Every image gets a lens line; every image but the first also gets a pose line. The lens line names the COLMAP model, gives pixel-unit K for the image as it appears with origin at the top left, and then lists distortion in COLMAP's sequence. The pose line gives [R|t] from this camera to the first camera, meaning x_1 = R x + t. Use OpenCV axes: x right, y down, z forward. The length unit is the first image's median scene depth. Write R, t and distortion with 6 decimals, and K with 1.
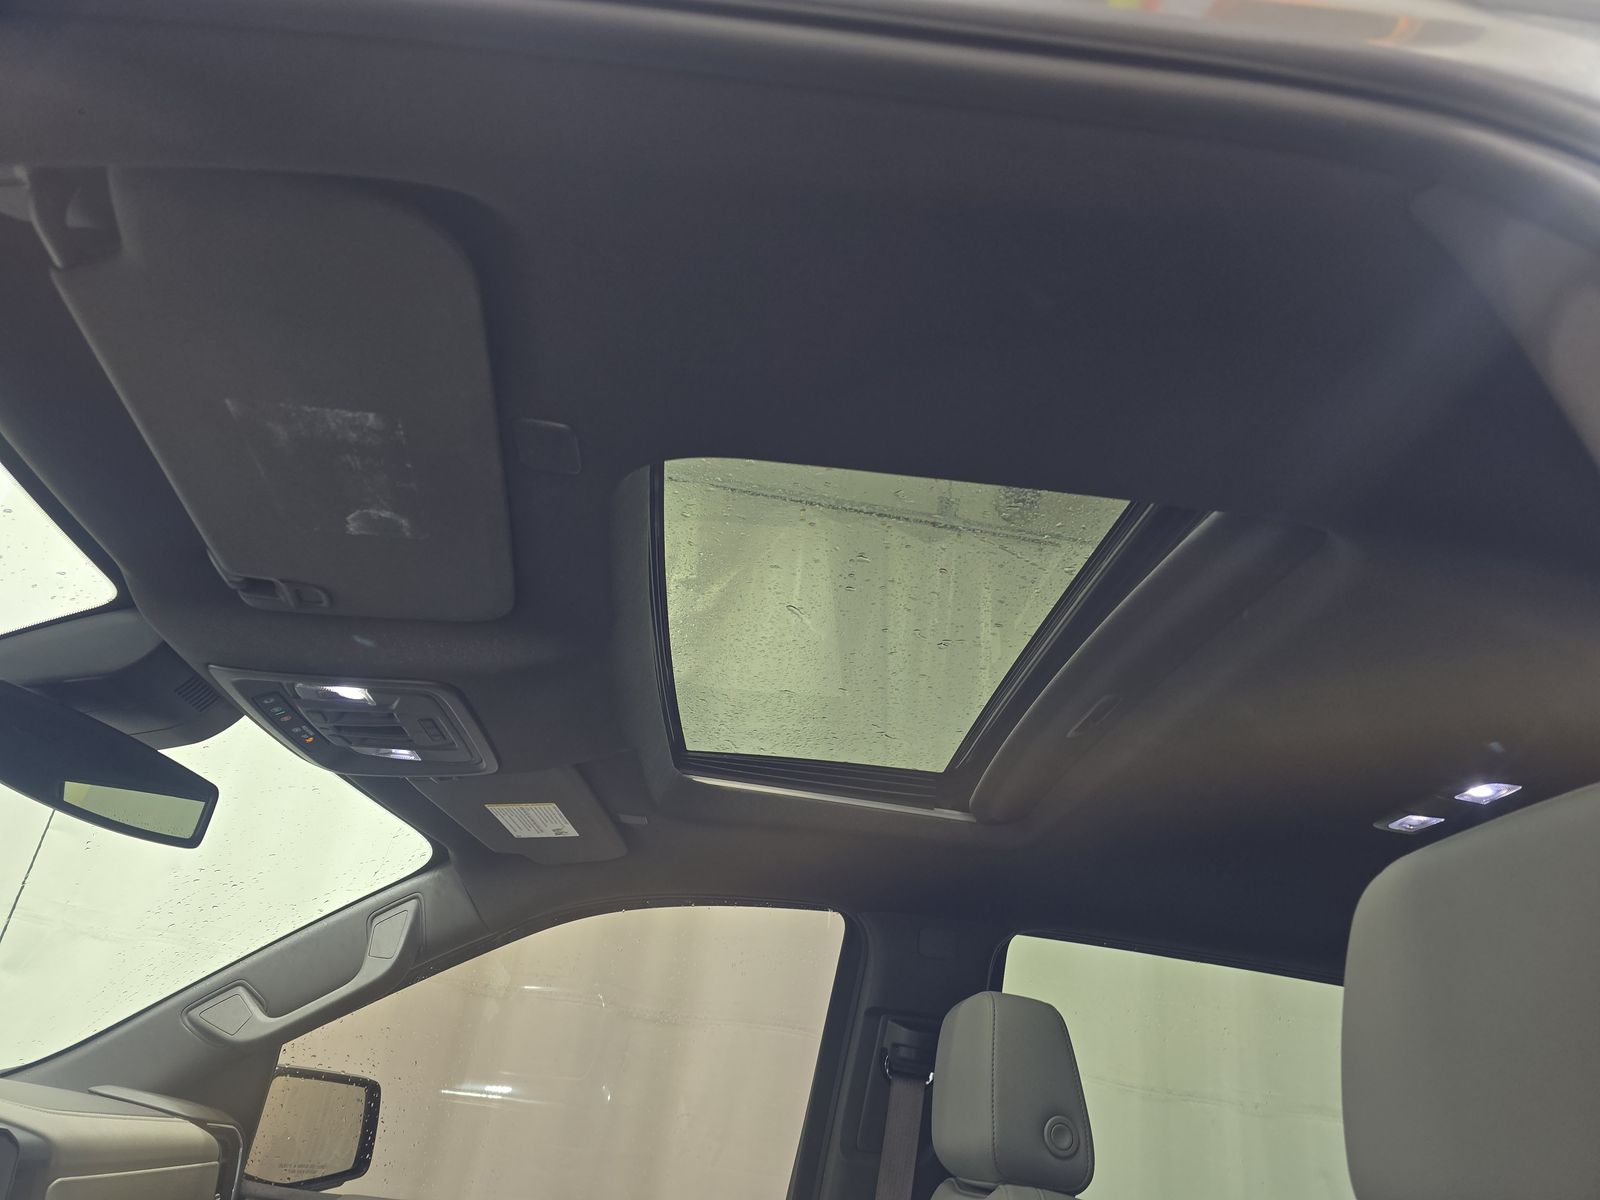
lens RADIAL K [[1060.7, 0, 798.1], [0, 1060.7, 615.1], [0, 0, 1]] dist [0.071615, -0.058086]
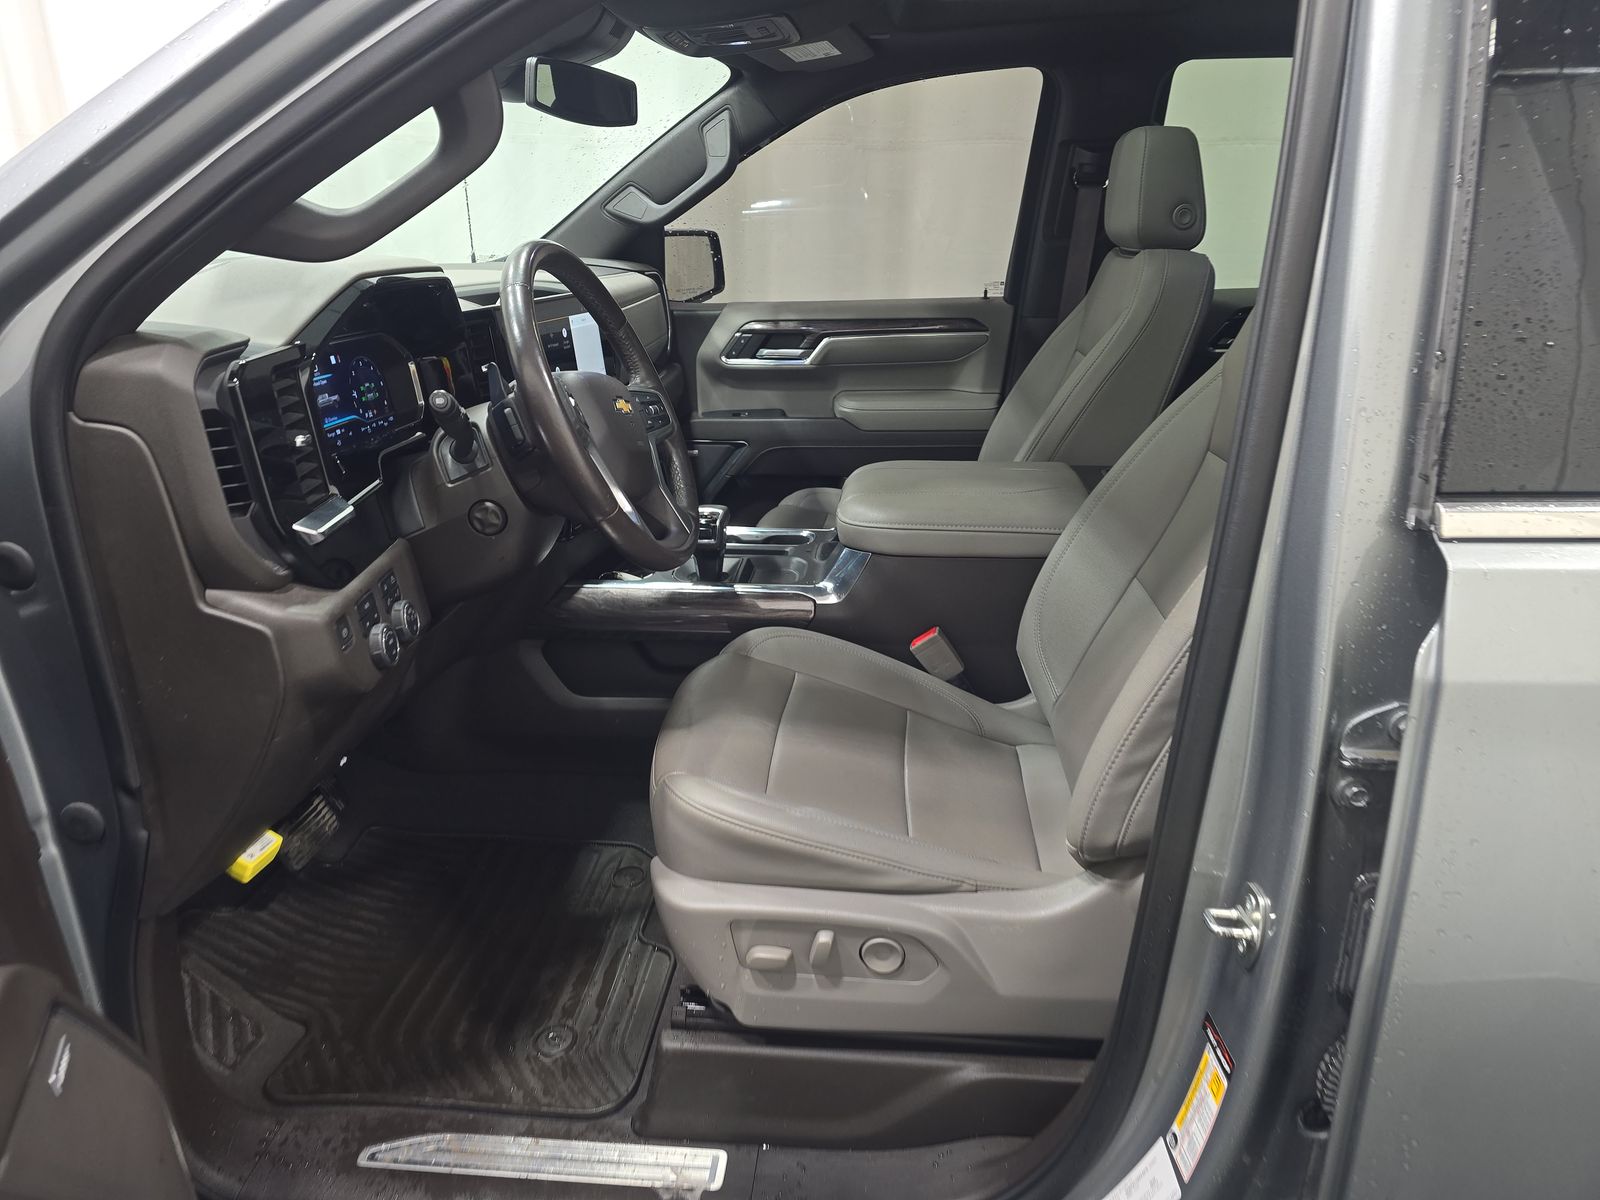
lens RADIAL K [[1060.7, 0, 798.1], [0, 1060.7, 615.1], [0, 0, 1]] dist [0.071615, -0.058086]
pose [[0.975676, -0.050961, -0.213212, -0.000528], [0.188782, 0.689726, 0.699028, -0.245814], [0.111435, -0.722275, 0.682570, -0.426993]]
